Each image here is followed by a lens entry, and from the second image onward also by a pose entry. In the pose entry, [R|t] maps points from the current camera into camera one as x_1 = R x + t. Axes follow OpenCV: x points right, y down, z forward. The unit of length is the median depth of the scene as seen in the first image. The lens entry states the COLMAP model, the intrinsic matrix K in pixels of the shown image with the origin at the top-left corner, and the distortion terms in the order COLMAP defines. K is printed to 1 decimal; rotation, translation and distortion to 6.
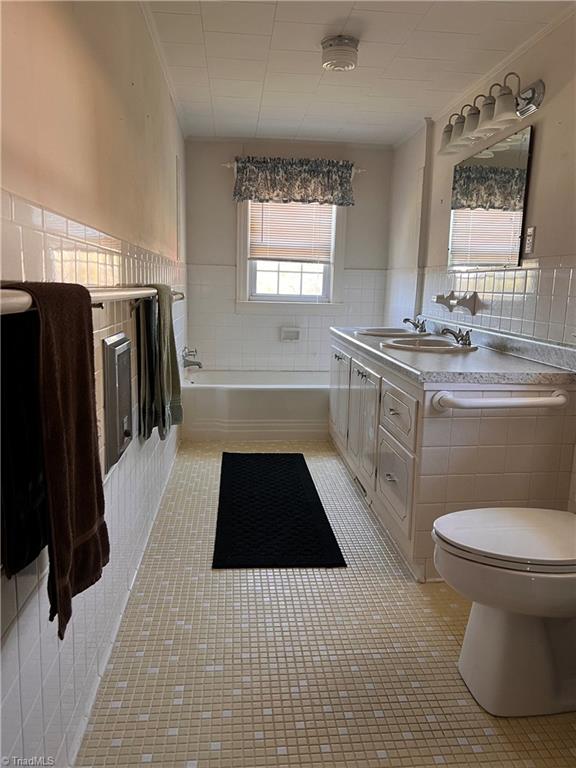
lens RADIAL K [[577.8, 0, 285.1], [0, 577.8, 389.5], [0, 0, 1]] dist [0.018678, -0.039388]
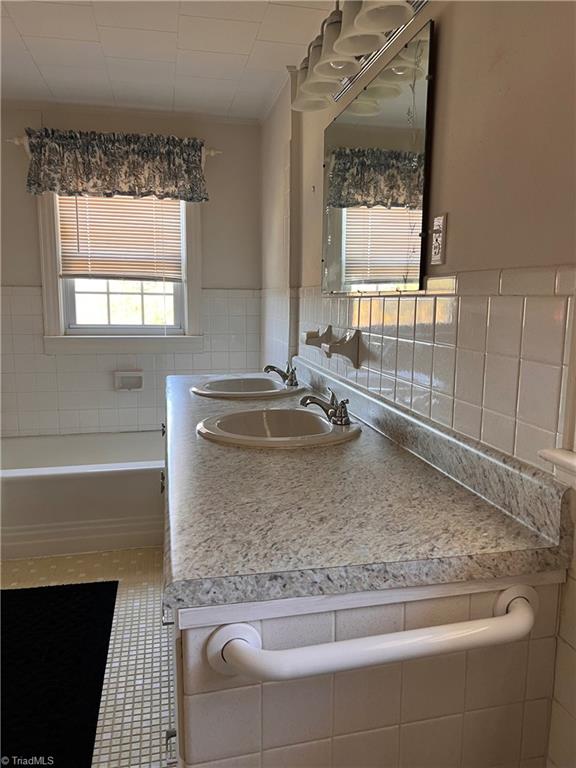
lens RADIAL K [[577.8, 0, 291.8], [0, 577.8, 381.8], [0, 0, 1]] dist [0.018678, -0.039388]
pose [[0.991927, -0.033139, 0.122407, 0.128843], [0.037397, 0.998767, -0.032651, -0.068427], [-0.121174, 0.036965, 0.991943, 0.290140]]
